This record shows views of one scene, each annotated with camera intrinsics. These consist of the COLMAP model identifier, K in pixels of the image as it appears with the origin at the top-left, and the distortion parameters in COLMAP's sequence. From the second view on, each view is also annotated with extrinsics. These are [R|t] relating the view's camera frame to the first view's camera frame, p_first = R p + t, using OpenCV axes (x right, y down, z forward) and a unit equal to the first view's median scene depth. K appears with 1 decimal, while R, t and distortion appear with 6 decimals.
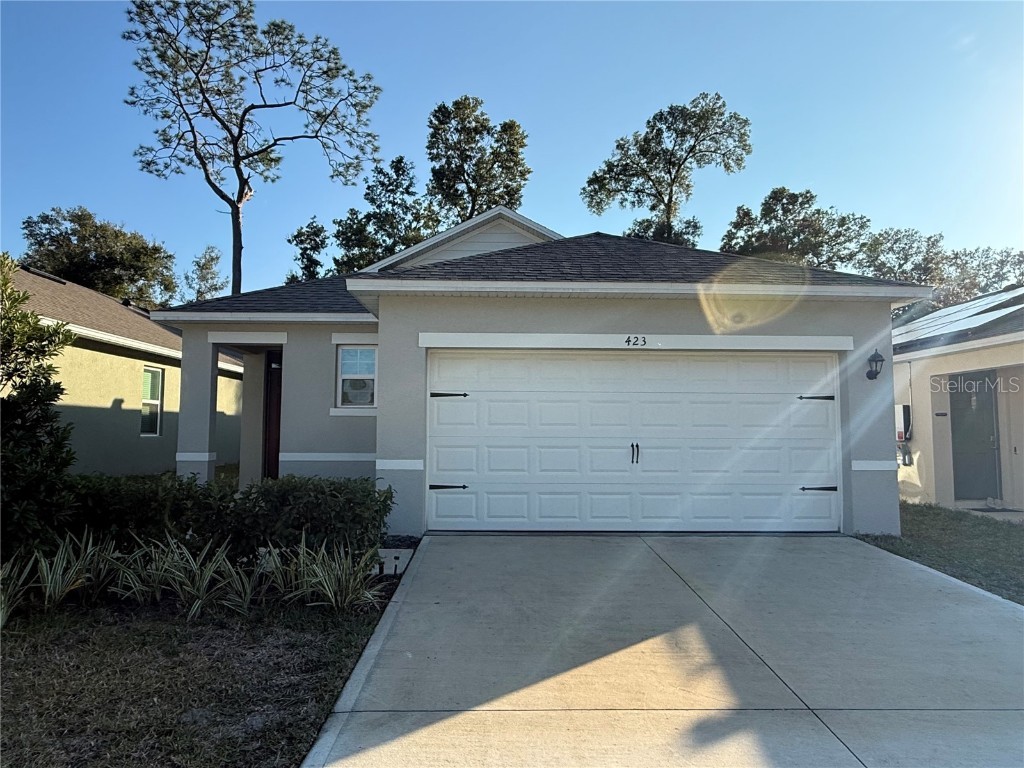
lens RADIAL K [[620.8, 0, 512.0], [0, 620.8, 384.0], [0, 0, 1]] dist [-0.021072, -0.001568]
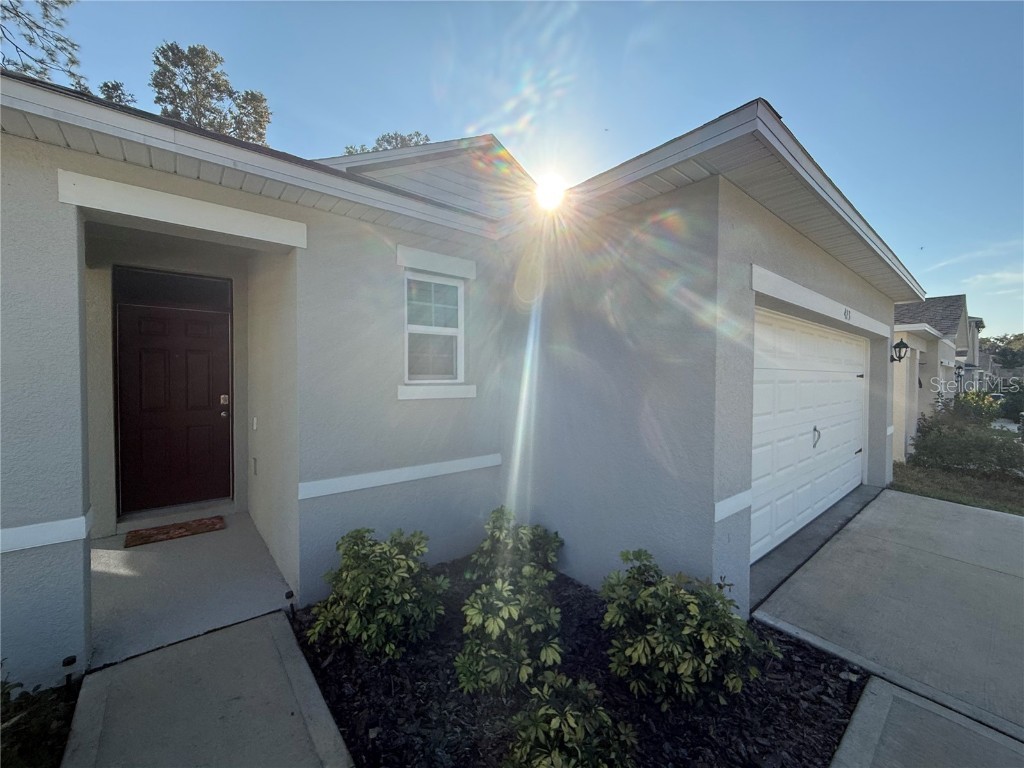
lens RADIAL K [[408.5, 0, 509.4], [0, 408.5, 383.3], [0, 0, 1]] dist [-0.001461, 0.000727]
pose [[0.795267, -0.010968, 0.606160, -0.086856], [-0.044575, 0.996072, 0.076505, 0.001108], [-0.604619, -0.087861, 0.791654, 0.133475]]
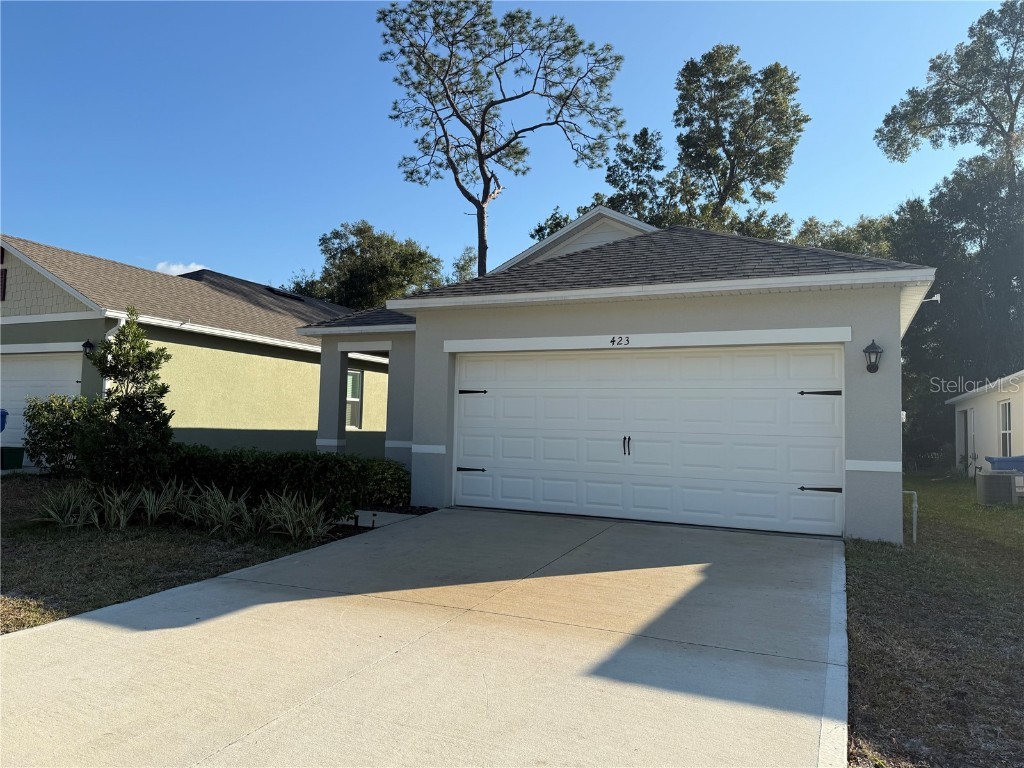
lens RADIAL K [[743.9, 0, 512.0], [0, 743.9, 384.0], [0, 0, 1]] dist [0.001917, -0.049237]
pose [[0.894188, -0.011904, -0.447534, 0.122757], [0.012424, 0.999921, -0.001774, 0.001141], [0.447520, -0.003974, 0.894265, -0.048250]]
